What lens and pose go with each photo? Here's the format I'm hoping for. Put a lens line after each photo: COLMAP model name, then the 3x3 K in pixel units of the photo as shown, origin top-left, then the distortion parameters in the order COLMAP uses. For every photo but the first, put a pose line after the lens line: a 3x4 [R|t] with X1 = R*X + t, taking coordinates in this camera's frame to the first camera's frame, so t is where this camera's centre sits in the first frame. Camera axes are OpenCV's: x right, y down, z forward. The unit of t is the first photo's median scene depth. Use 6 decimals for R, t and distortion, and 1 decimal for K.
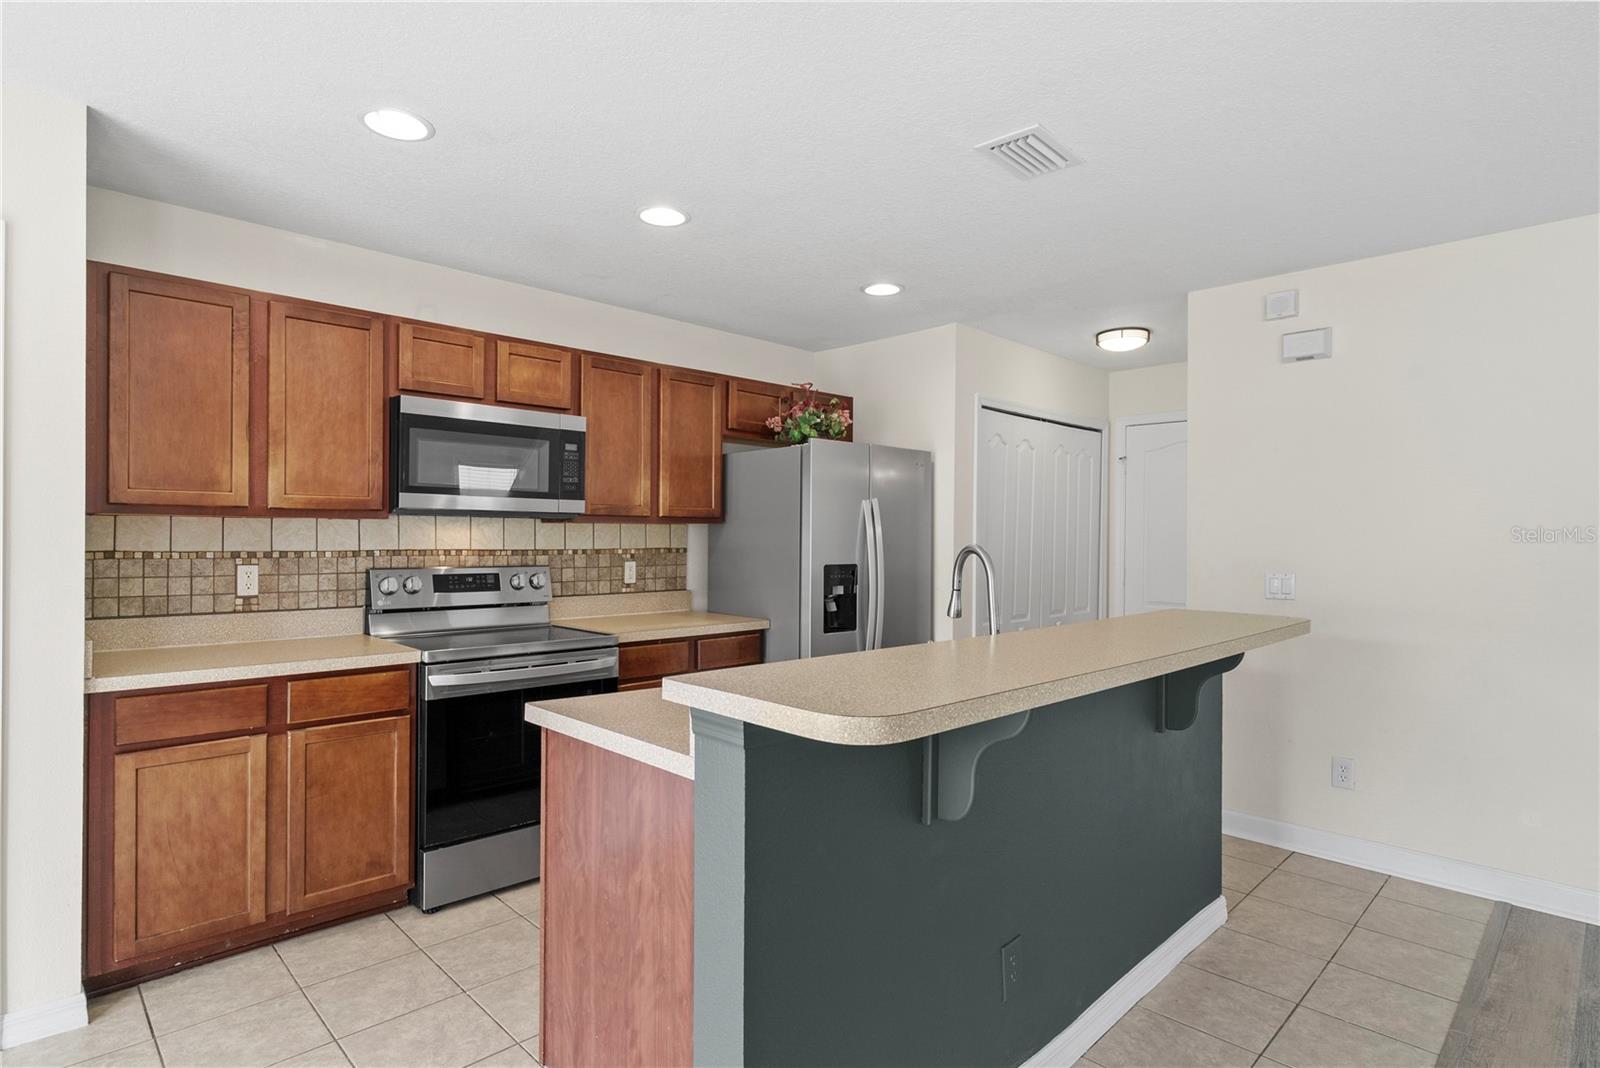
lens RADIAL K [[831.4, 0, 795.7], [0, 831.4, 539.3], [0, 0, 1]] dist [-0.004594, 0.001653]
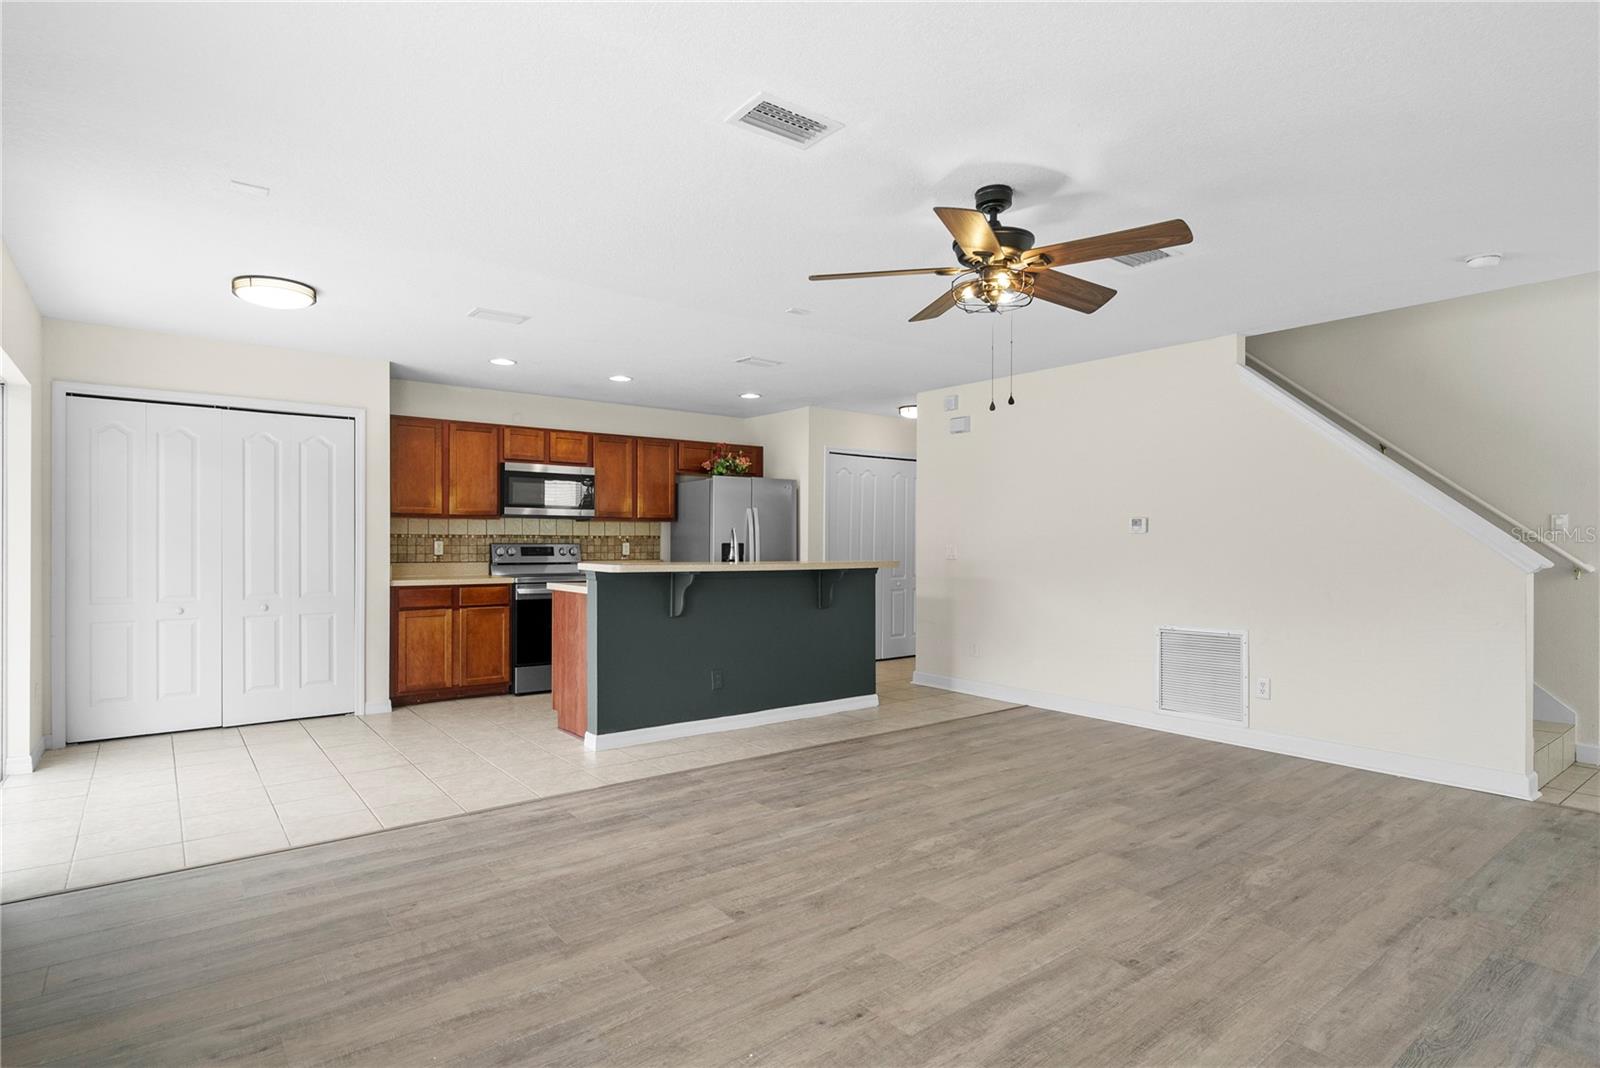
lens RADIAL K [[831.4, 0, 801.2], [0, 831.4, 549.3], [0, 0, 1]] dist [-0.004594, 0.001653]
pose [[0.994336, -0.003600, -0.106224, 0.499617], [0.004180, 0.999978, 0.005230, 0.043755], [0.106202, -0.005645, 0.994329, -1.028587]]
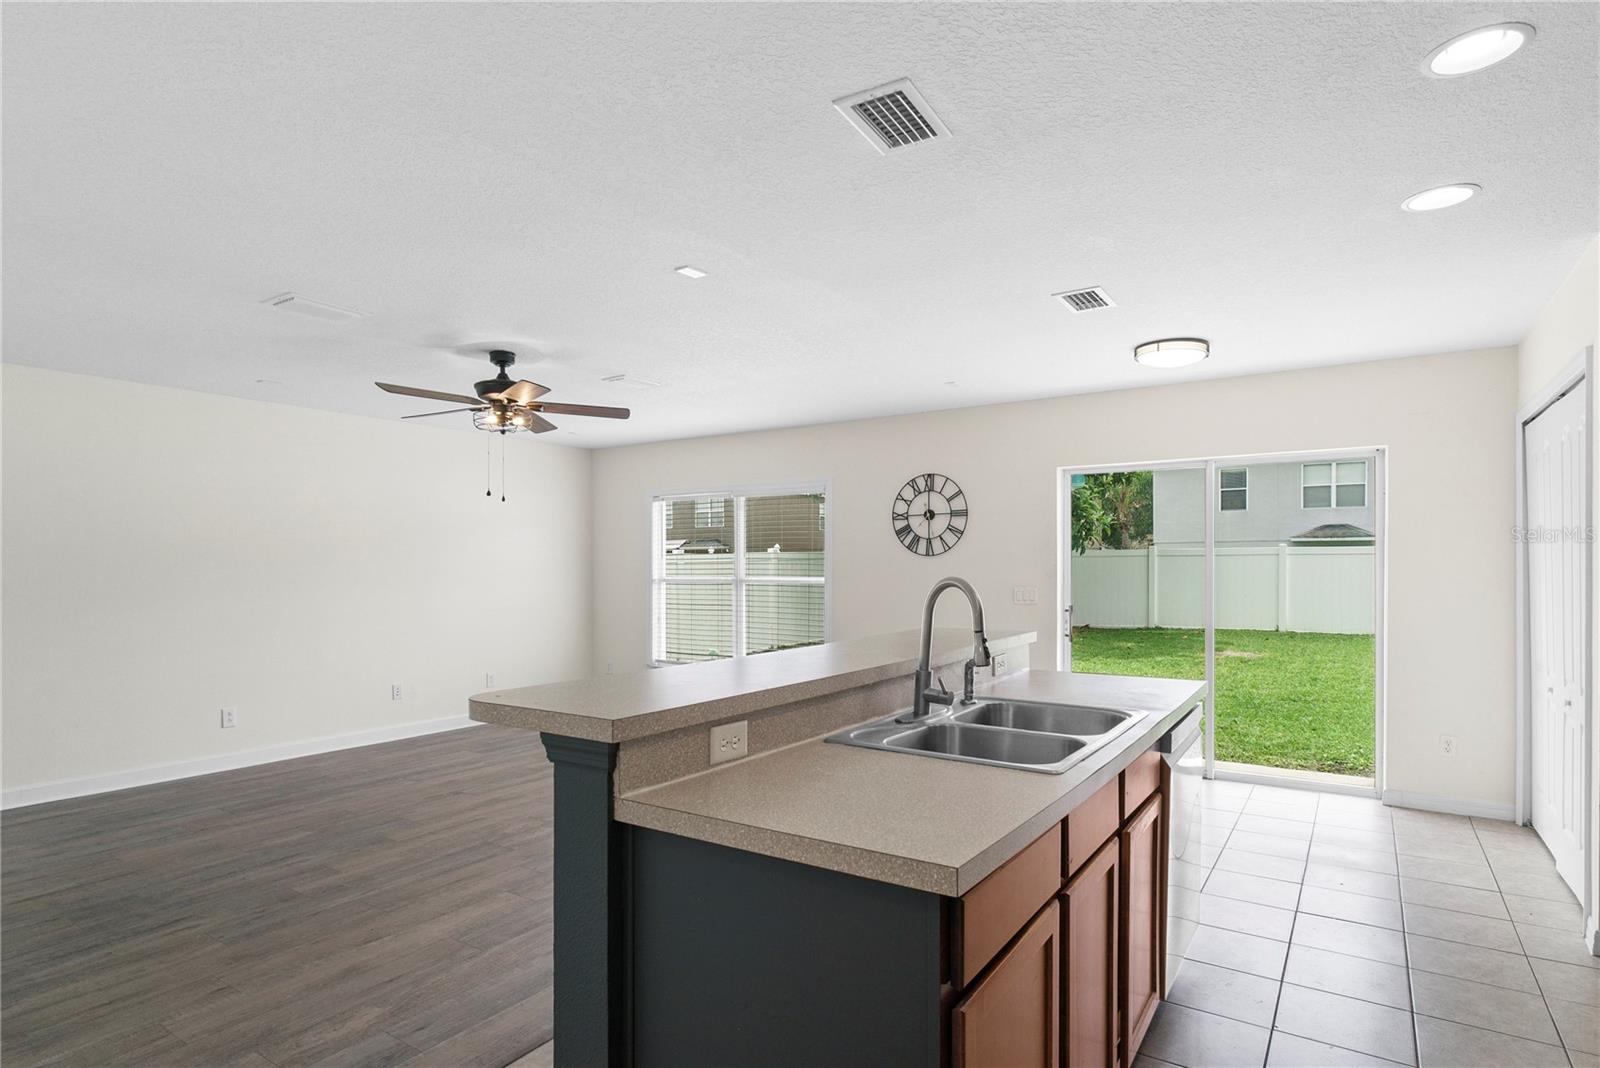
lens RADIAL K [[831.4, 0, 769.0], [0, 831.4, 570.1], [0, 0, 1]] dist [-0.004594, 0.001653]
pose [[-0.982127, -0.006561, -0.188104, 0.439309], [-0.008032, 0.999943, 0.007063, -0.003975], [0.188046, 0.008448, -0.982124, 1.400672]]
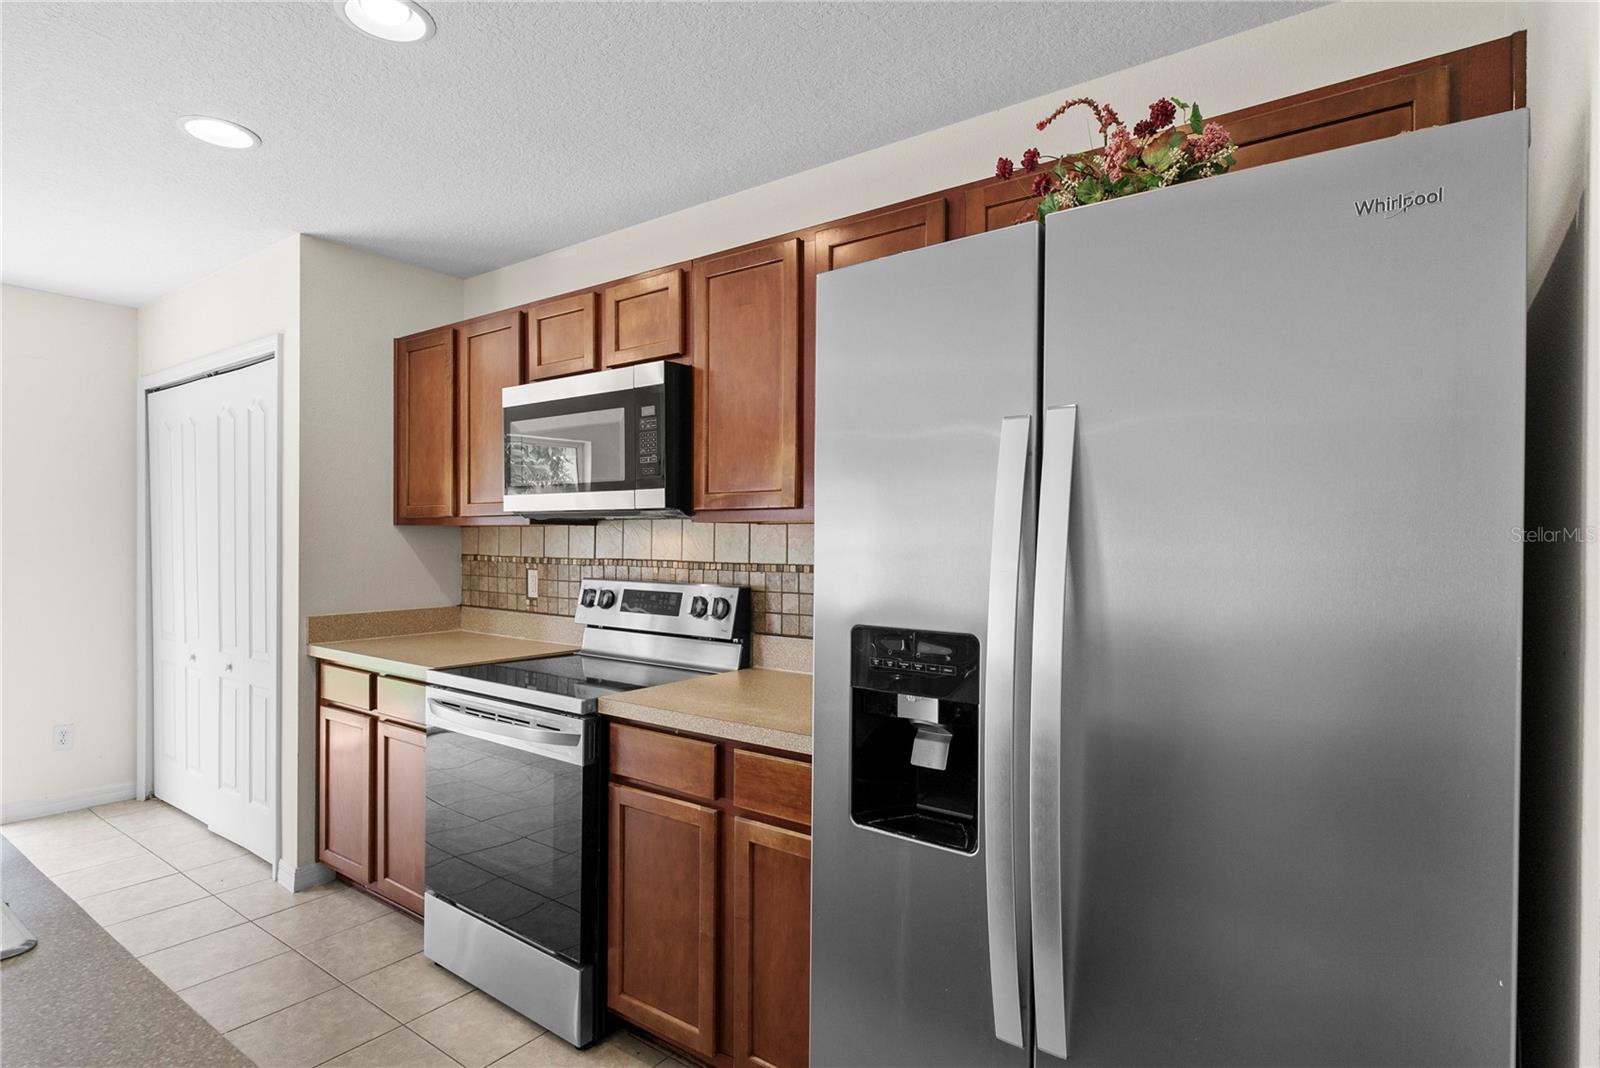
lens RADIAL K [[831.4, 0, 799.8], [0, 831.4, 542.4], [0, 0, 1]] dist [-0.004594, 0.001653]
pose [[0.159611, -0.005035, -0.987167, 0.456943], [-0.009882, 0.999929, -0.006698, -0.000939], [0.987131, 0.010824, 0.159550, 1.119644]]
